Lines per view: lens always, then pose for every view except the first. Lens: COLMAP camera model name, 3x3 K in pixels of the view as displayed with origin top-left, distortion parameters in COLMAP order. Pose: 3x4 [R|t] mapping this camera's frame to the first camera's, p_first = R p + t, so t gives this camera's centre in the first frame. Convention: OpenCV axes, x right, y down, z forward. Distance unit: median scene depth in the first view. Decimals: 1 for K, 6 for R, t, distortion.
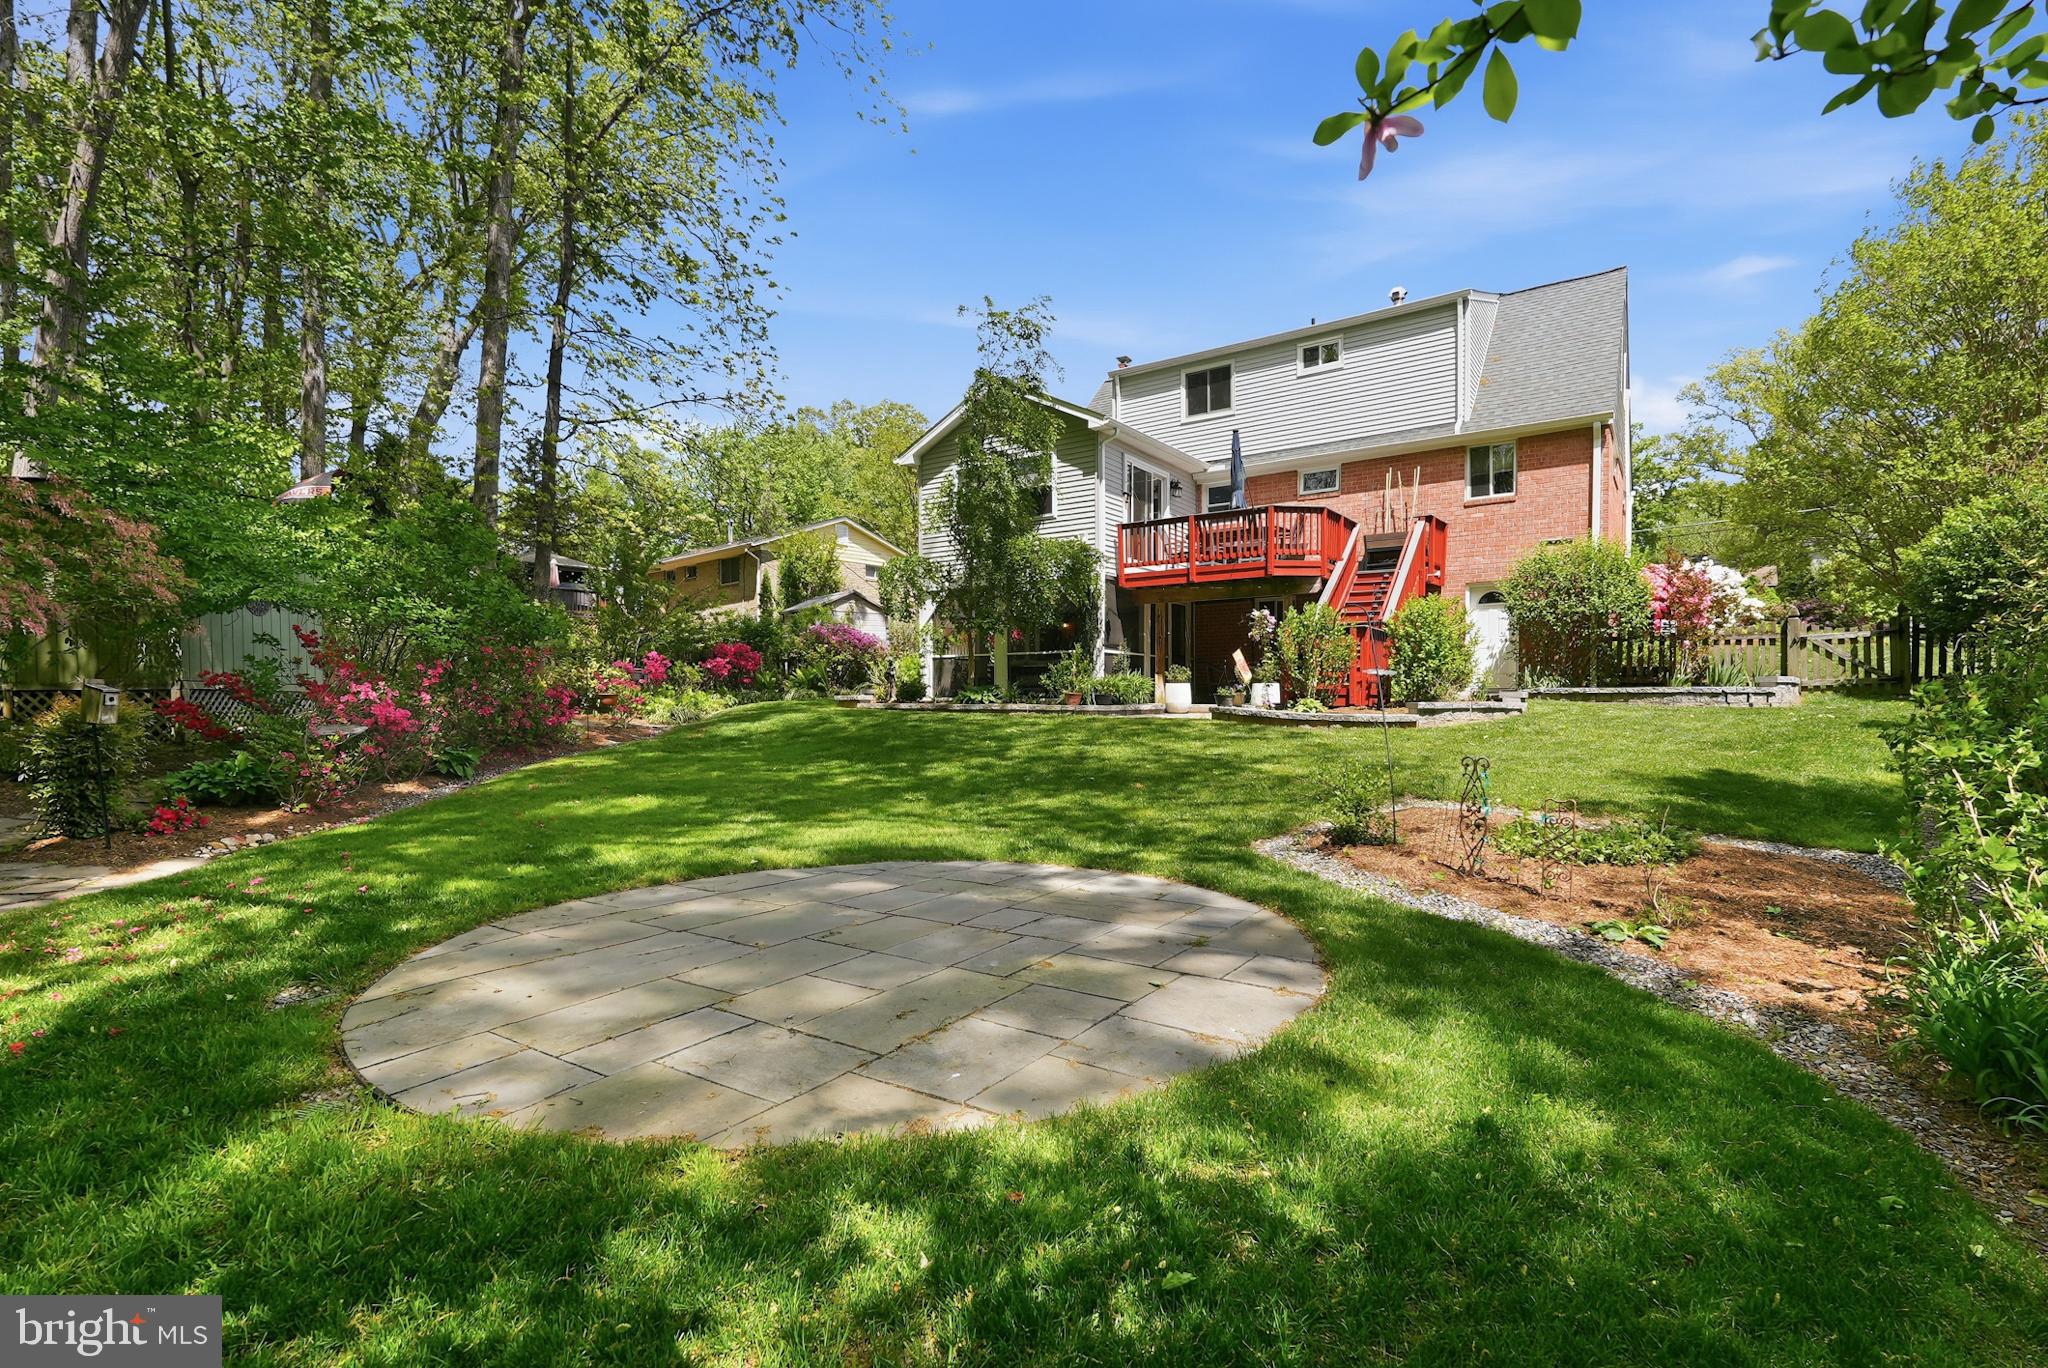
lens RADIAL K [[954.6, 0, 1026.6], [0, 954.6, 725.5], [0, 0, 1]] dist [-0.002011, 0.000367]
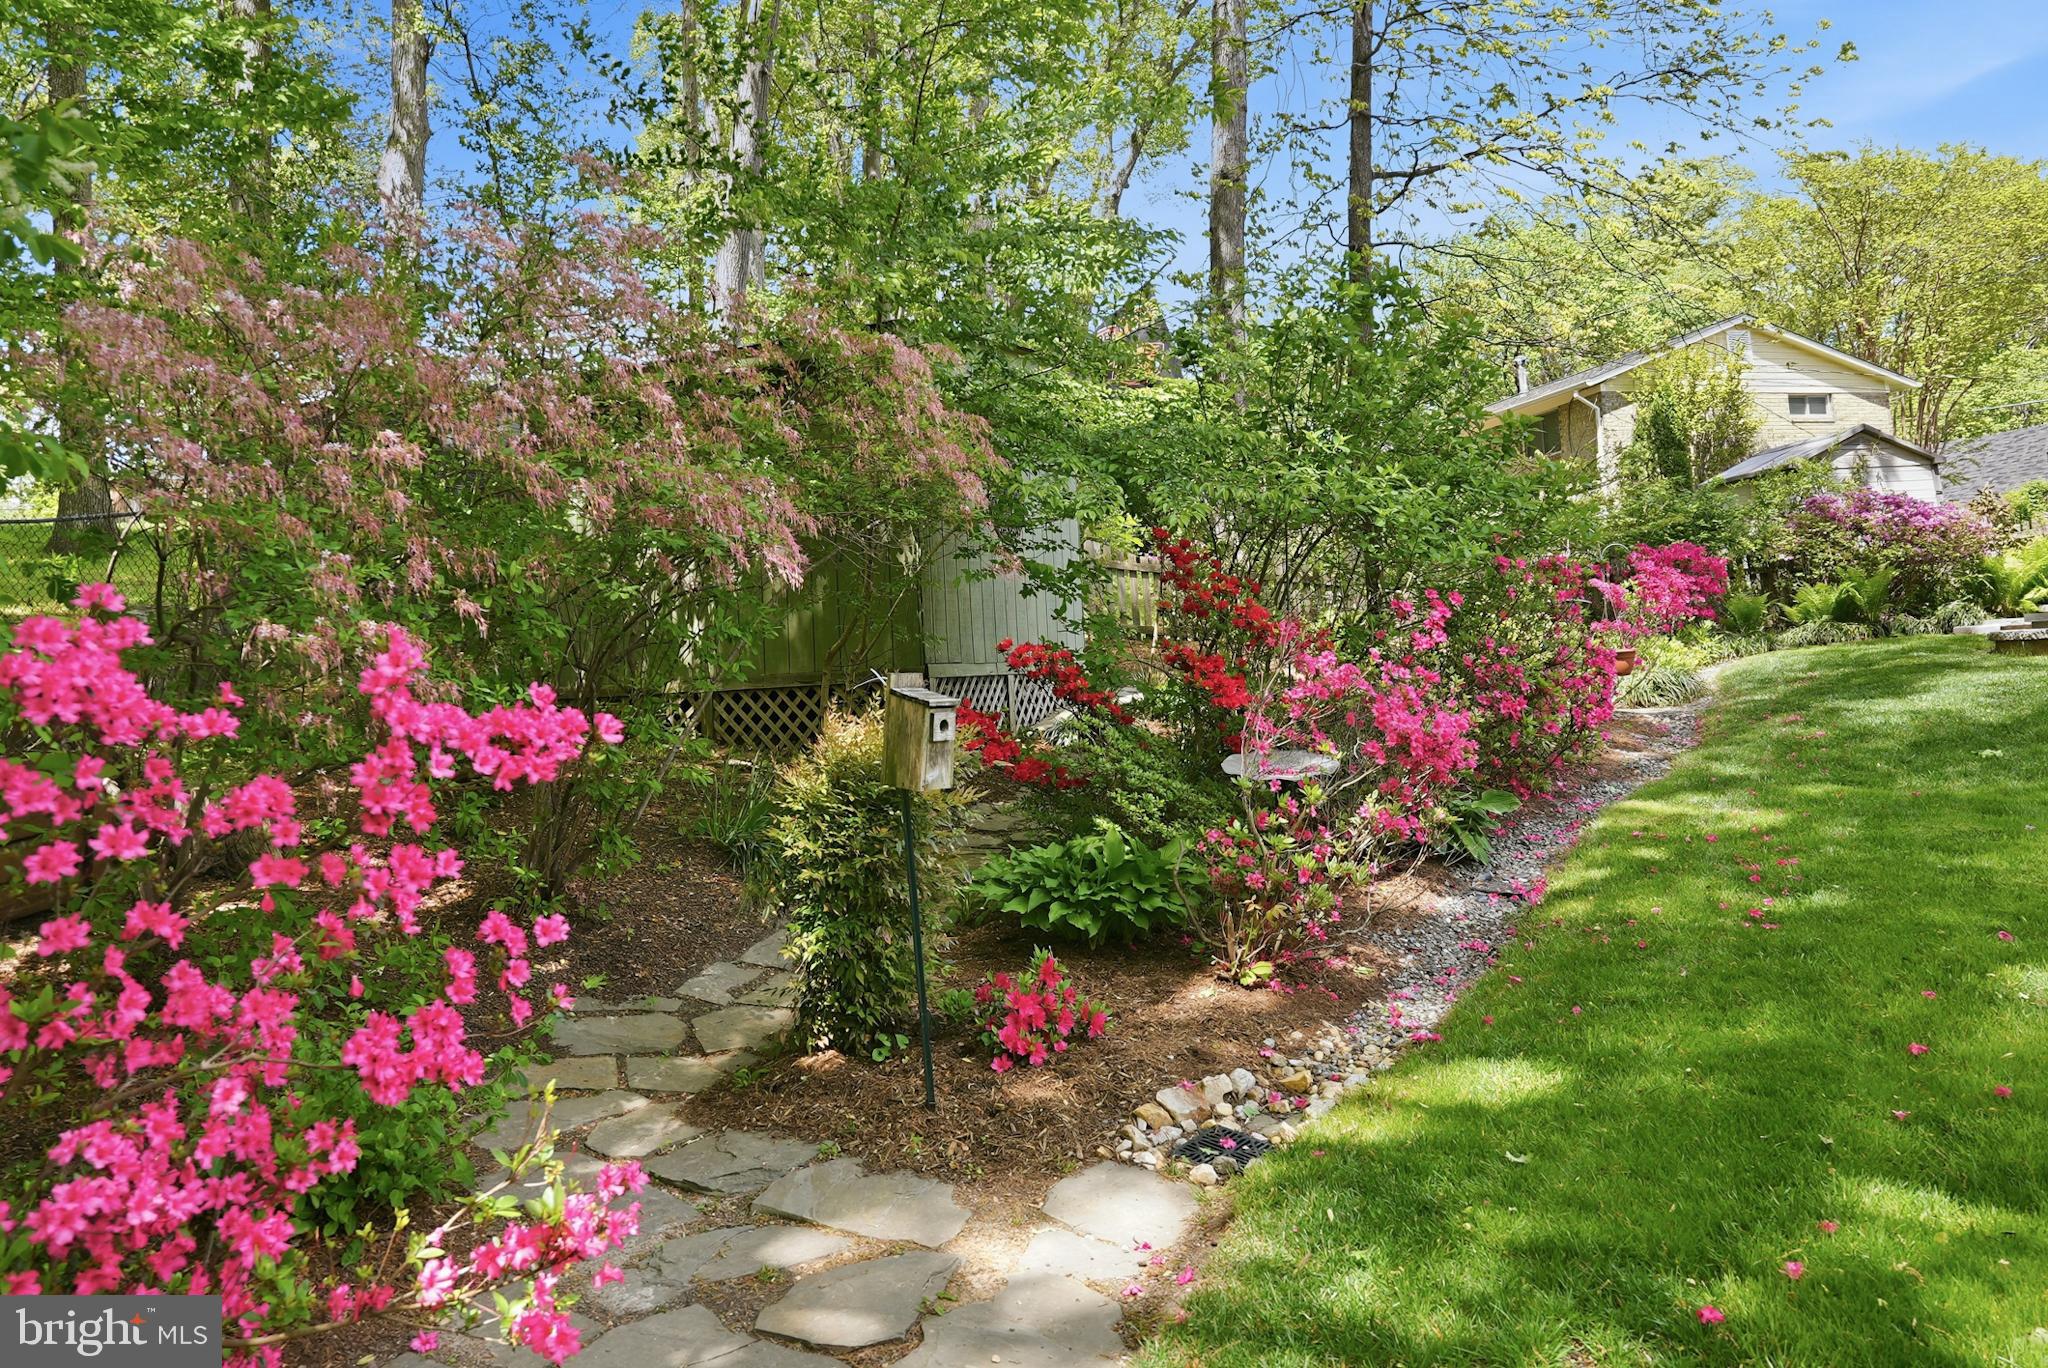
lens RADIAL K [[1389.2, 0, 1025.9], [0, 1389.2, 540.8], [0, 0, 1]] dist [0.020661, -0.001523]
pose [[0.837341, -0.091071, -0.539041, -0.259153], [0.033531, 0.992726, -0.115634, -0.014865], [0.545651, 0.078751, 0.834304, 0.226337]]
